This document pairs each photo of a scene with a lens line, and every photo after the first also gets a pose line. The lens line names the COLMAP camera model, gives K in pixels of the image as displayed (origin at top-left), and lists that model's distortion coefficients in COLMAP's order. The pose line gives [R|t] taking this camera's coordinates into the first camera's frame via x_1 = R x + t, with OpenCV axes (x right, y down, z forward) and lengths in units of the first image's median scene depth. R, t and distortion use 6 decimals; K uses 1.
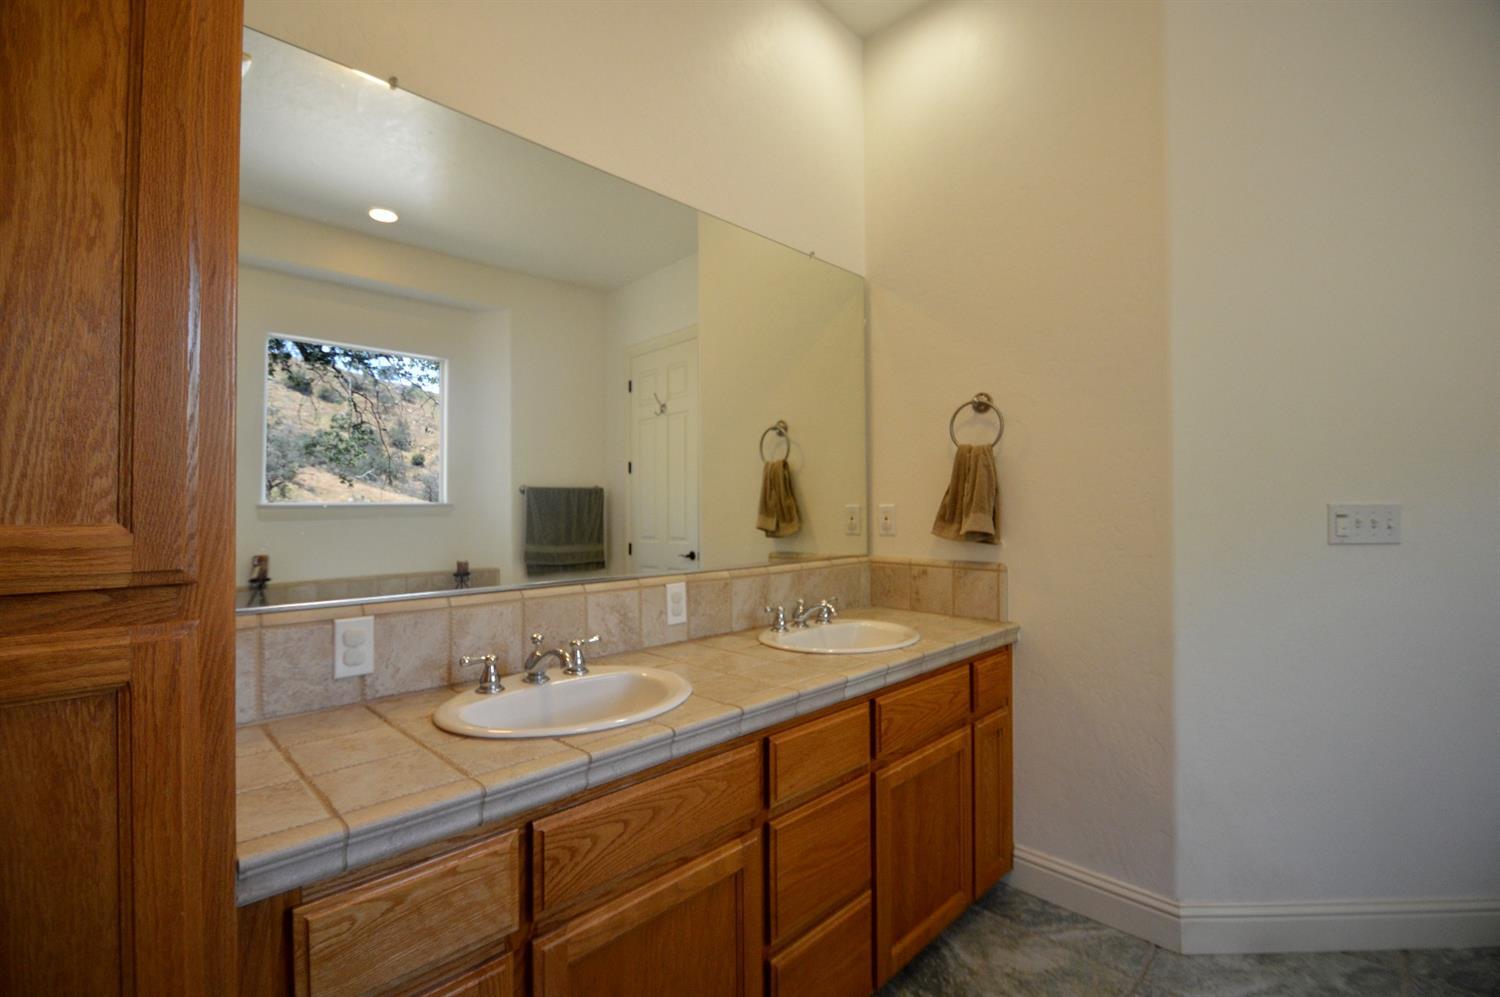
lens RADIAL K [[669.4, 0, 751.7], [0, 669.4, 505.3], [0, 0, 1]] dist [0.003433, -0.003692]
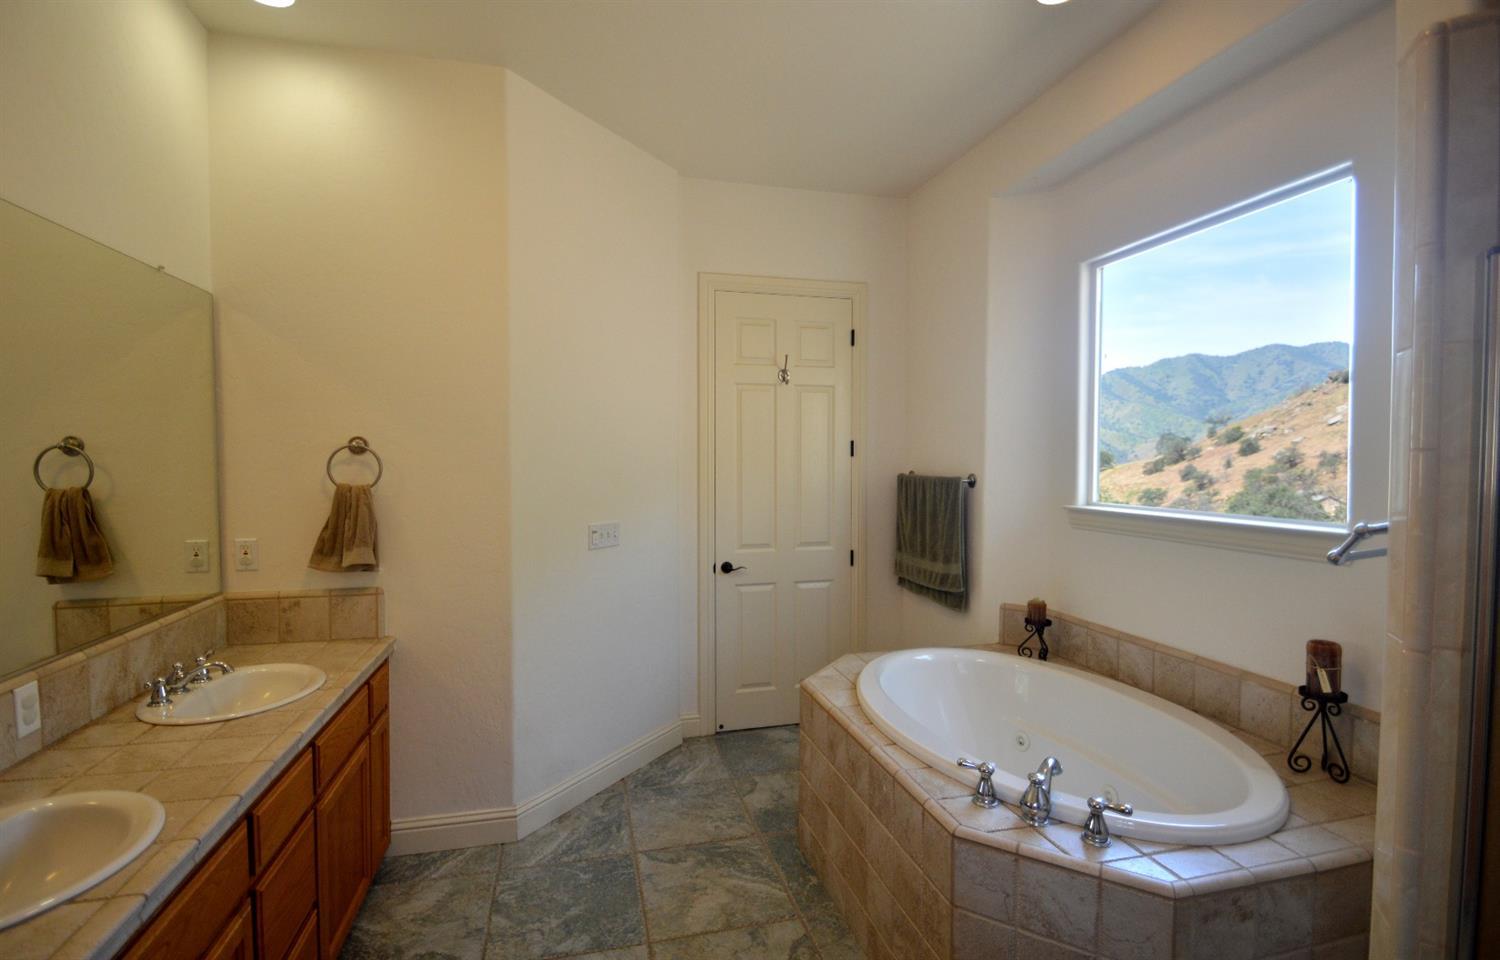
lens RADIAL K [[689.8, 0, 745.5], [0, 689.8, 474.9], [0, 0, 1]] dist [-0.000581, -0.003563]
pose [[0.510983, -0.014911, 0.859461, -0.343708], [-0.017432, 0.999464, 0.027704, -0.160942], [-0.859414, -0.029139, 0.510450, -0.155933]]
